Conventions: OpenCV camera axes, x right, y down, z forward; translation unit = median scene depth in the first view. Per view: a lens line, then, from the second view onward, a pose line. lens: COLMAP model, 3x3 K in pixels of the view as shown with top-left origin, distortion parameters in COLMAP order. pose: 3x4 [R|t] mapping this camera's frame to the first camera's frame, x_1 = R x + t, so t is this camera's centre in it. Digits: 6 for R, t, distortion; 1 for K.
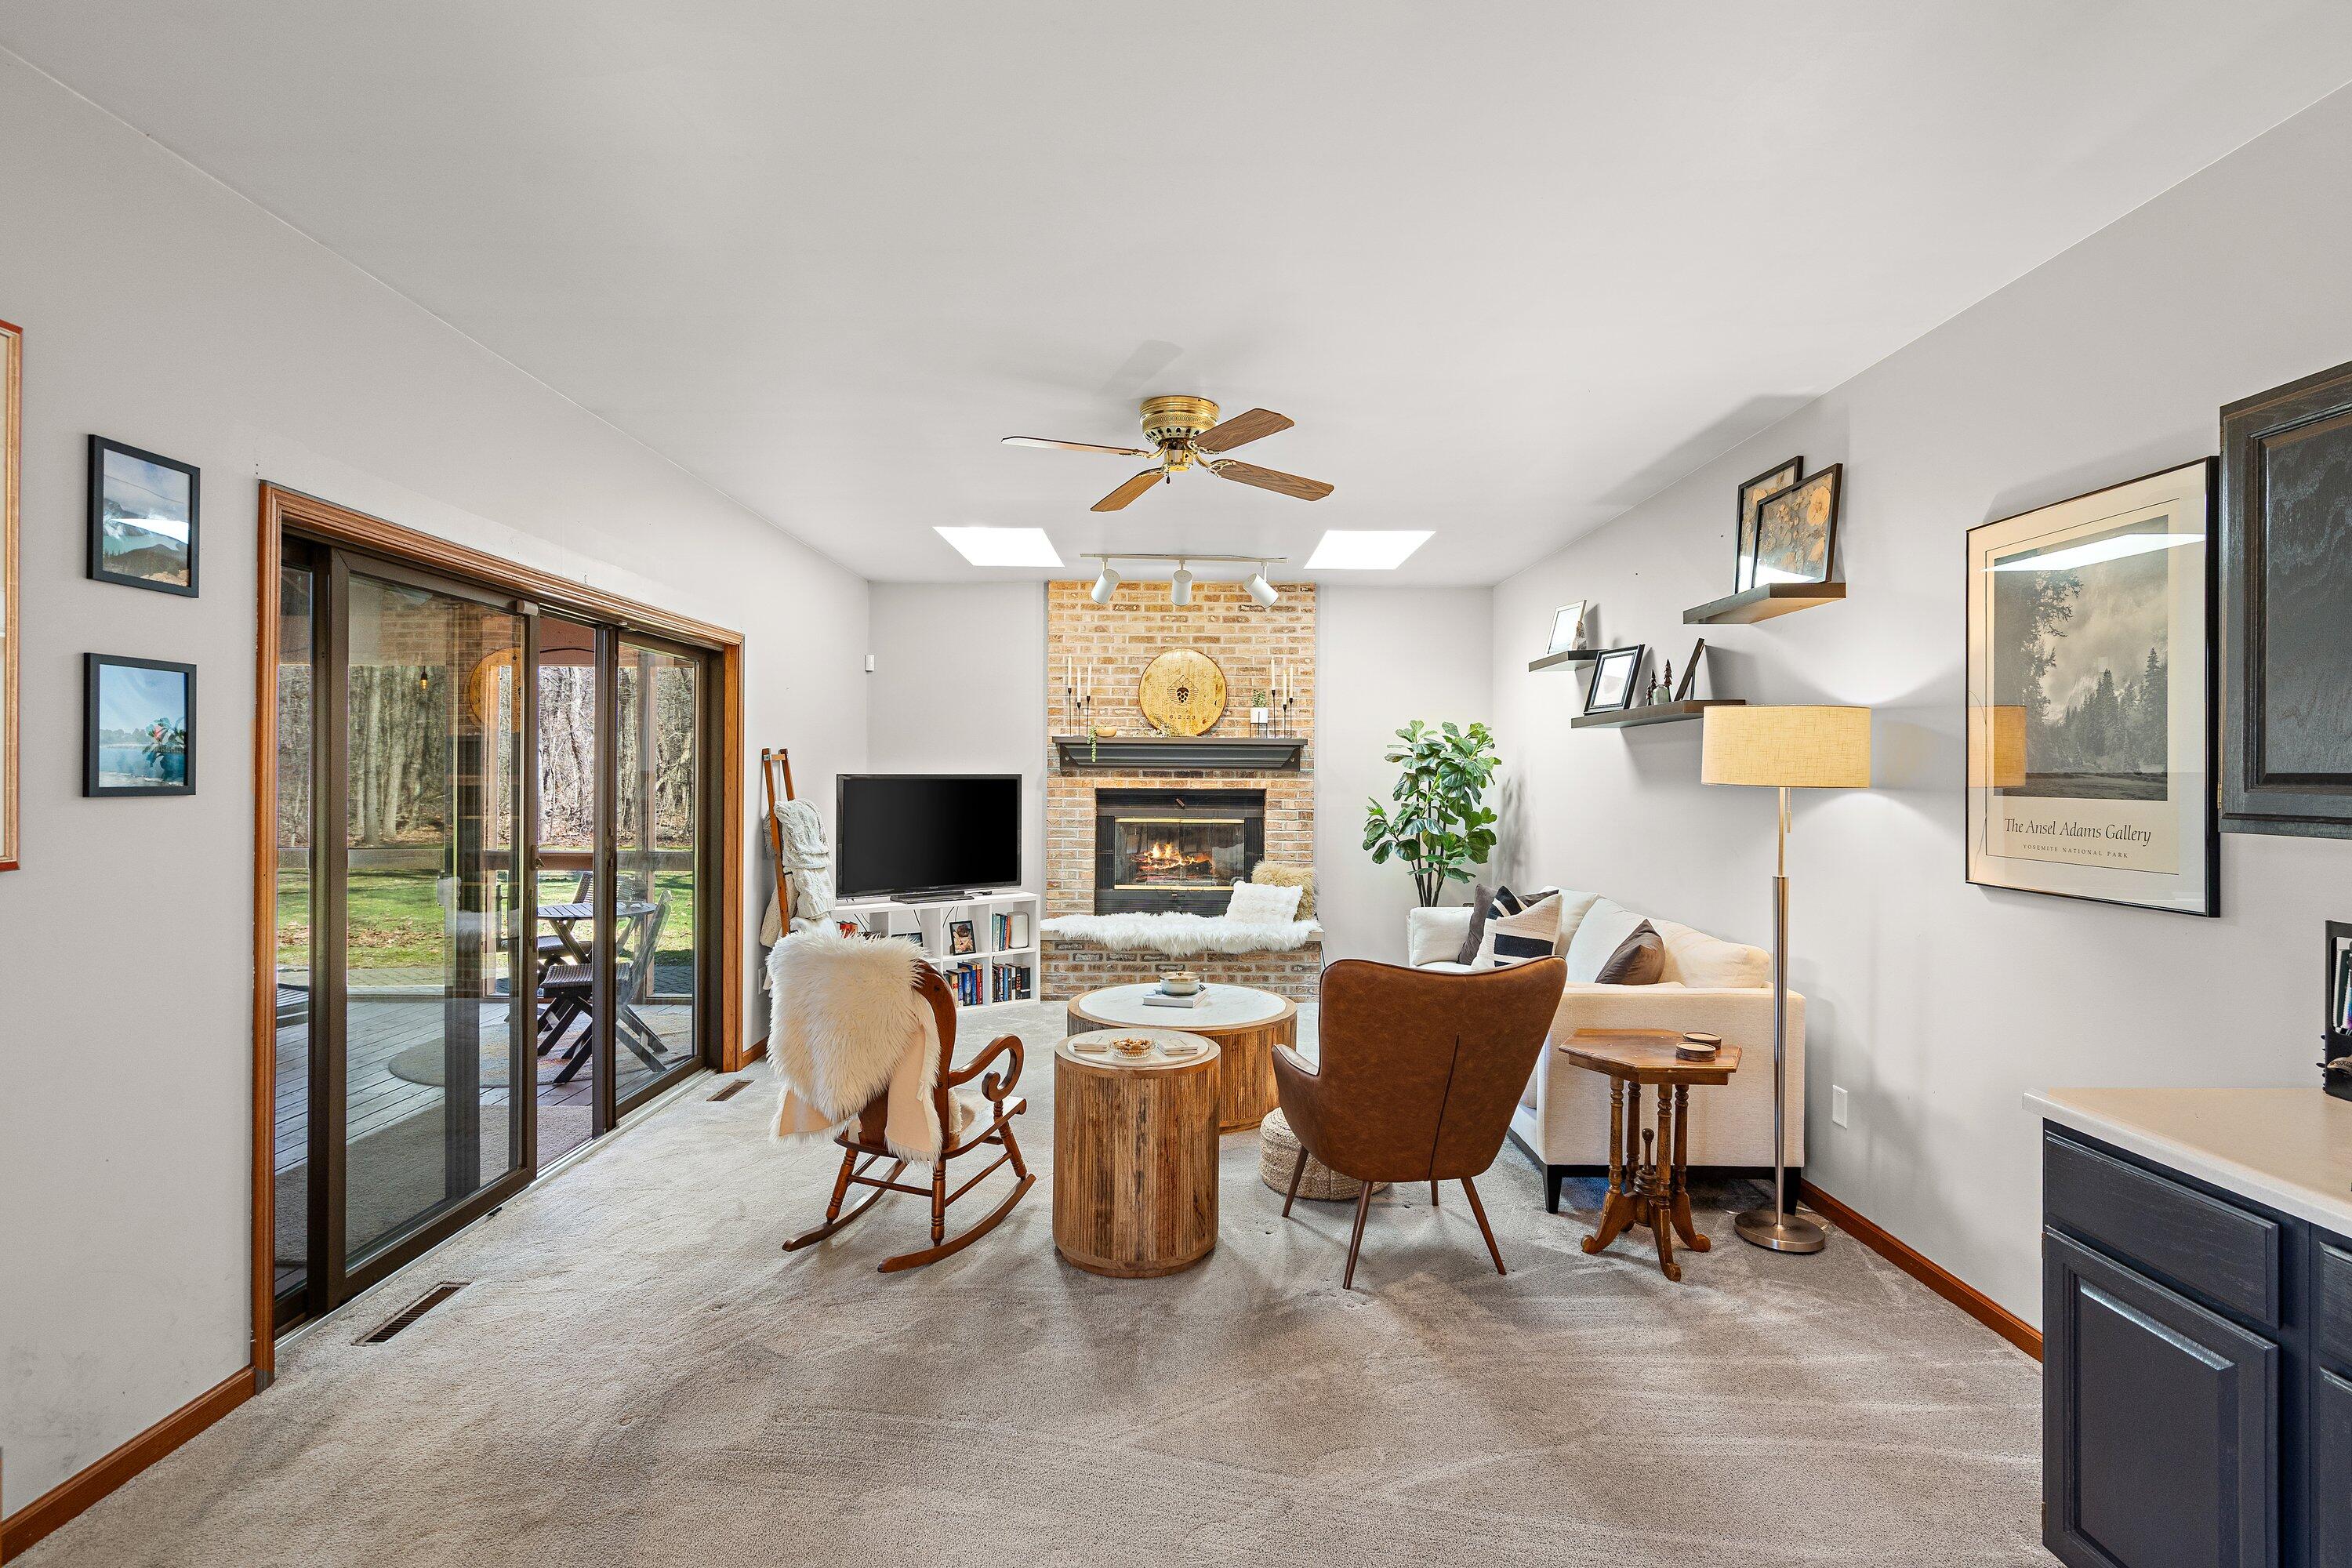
lens RADIAL K [[1084.9, 0, 1180.2], [0, 1084.9, 776.0], [0, 0, 1]] dist [-0.002725, 0.001382]
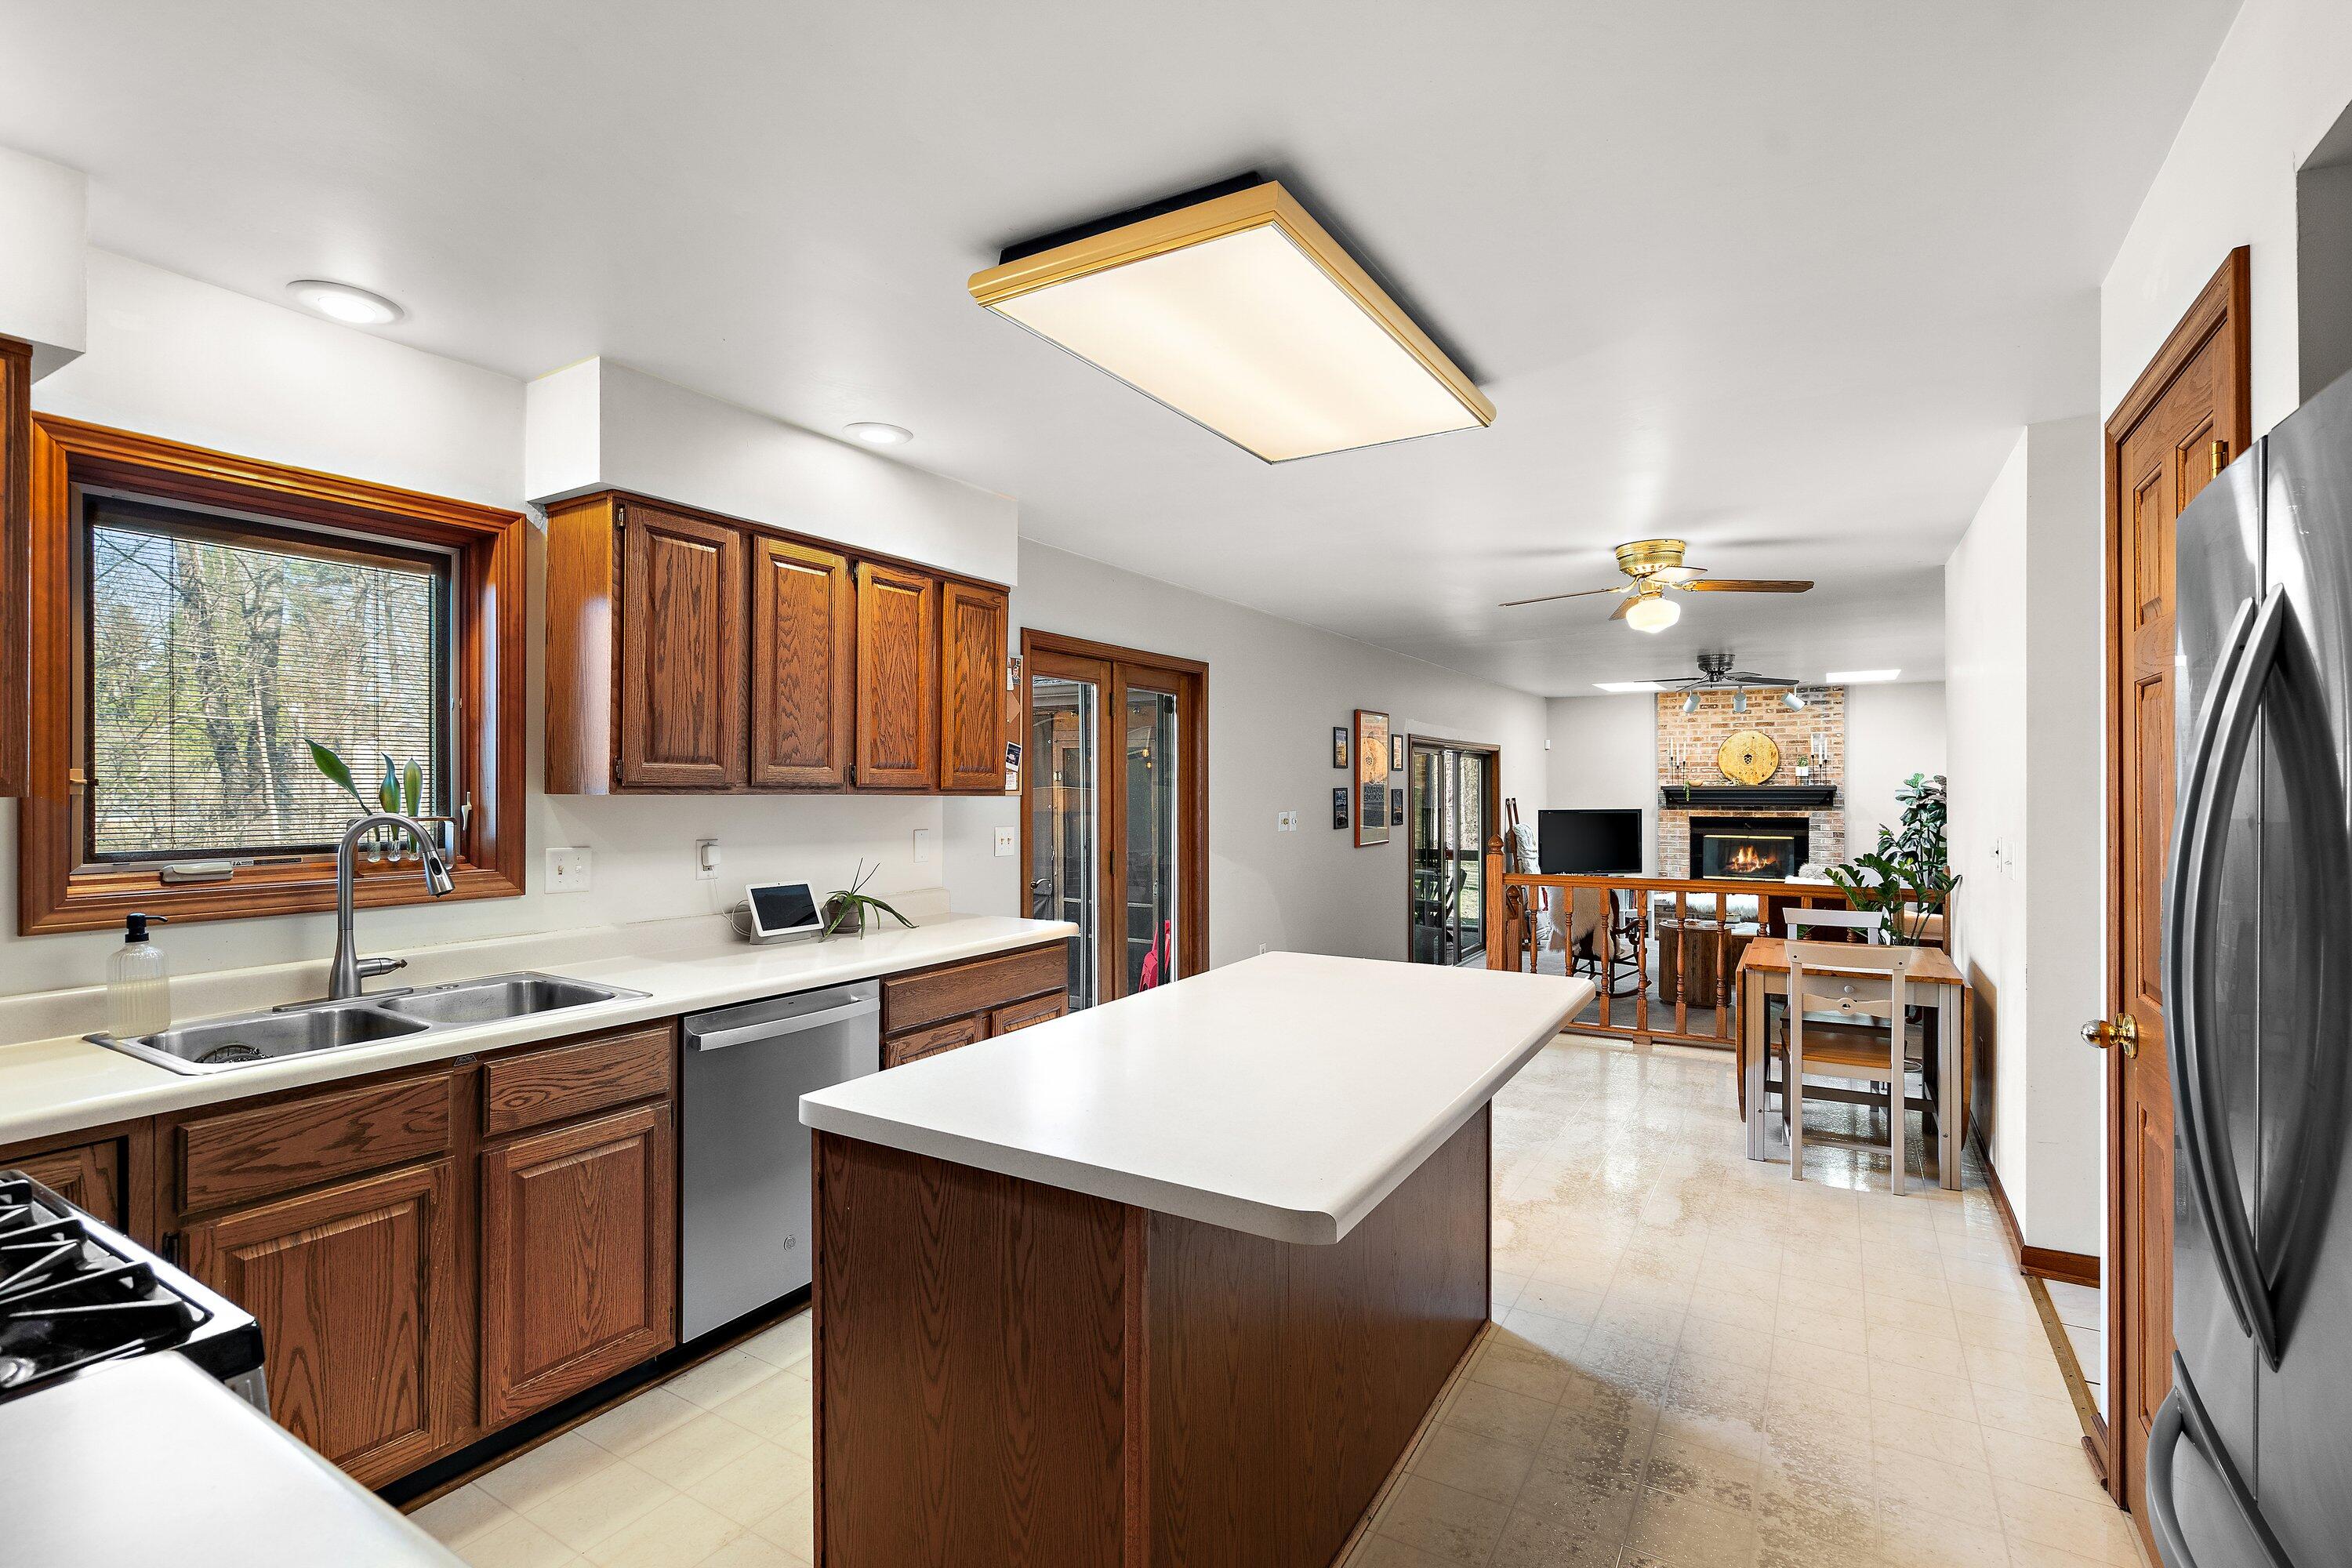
lens RADIAL K [[1084.9, 0, 1184.3], [0, 1084.9, 788.5], [0, 0, 1]] dist [-0.002725, 0.001382]
pose [[0.858419, -0.009448, -0.512862, 0.110296], [0.005668, 0.999944, -0.008935, -0.021765], [0.512918, 0.004763, 0.858424, -0.822997]]
